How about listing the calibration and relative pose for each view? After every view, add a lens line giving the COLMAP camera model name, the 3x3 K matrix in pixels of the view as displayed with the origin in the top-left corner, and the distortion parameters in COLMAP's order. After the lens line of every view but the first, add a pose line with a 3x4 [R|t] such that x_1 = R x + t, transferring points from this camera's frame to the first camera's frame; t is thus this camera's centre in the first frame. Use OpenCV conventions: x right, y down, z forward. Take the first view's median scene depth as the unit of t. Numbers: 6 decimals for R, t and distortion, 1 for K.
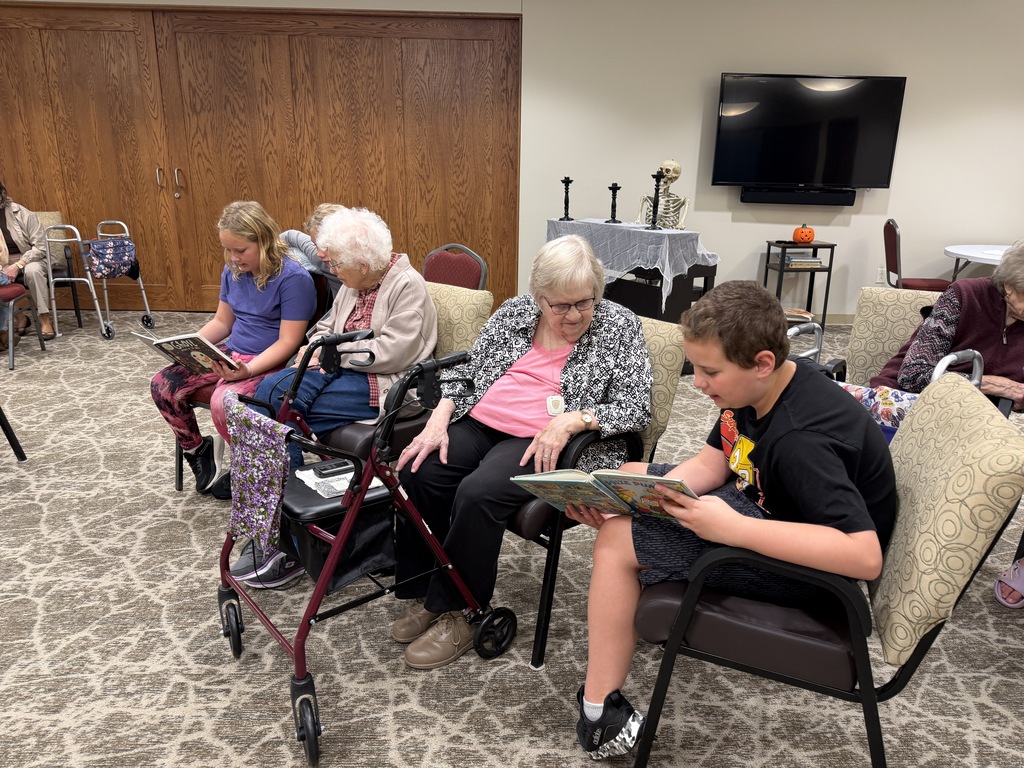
lens RADIAL K [[725.7, 0, 513.0], [0, 725.7, 386.6], [0, 0, 1]] dist [0.012989, -0.001431]
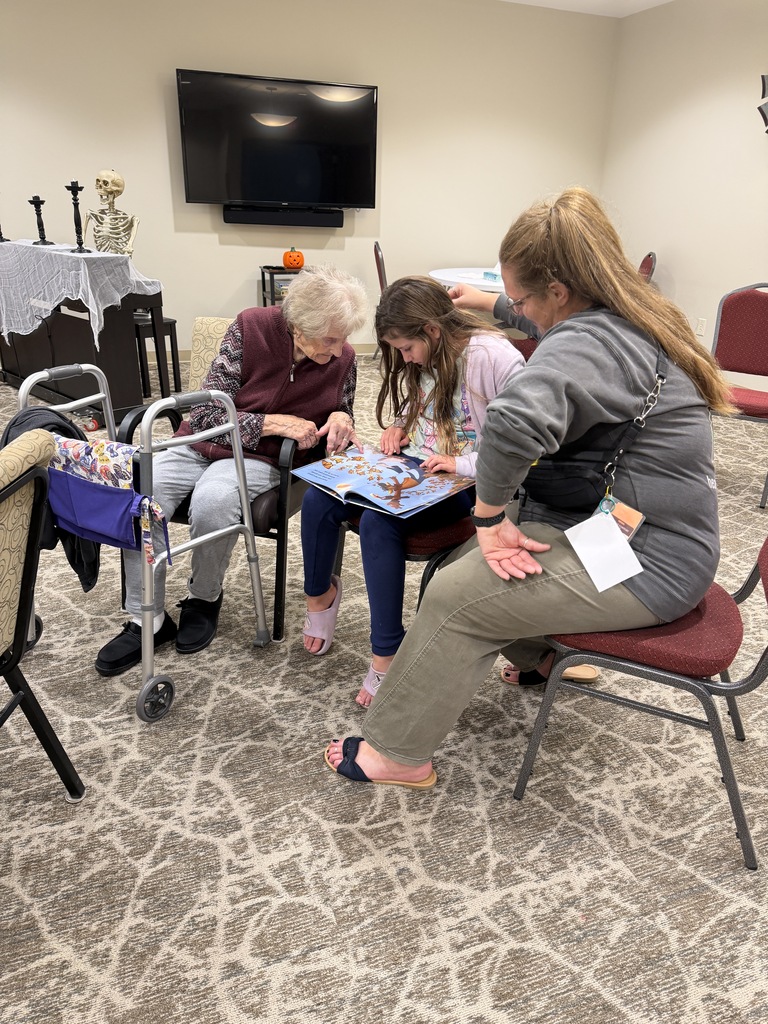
lens RADIAL K [[725.7, 0, 384.4], [0, 725.7, 506.9], [0, 0, 1]] dist [0.012989, -0.001431]
pose [[0.956162, -0.100921, 0.274899, 0.252263], [0.067673, 0.989479, 0.127873, -0.003818], [-0.284912, -0.103664, 0.952932, 0.039889]]
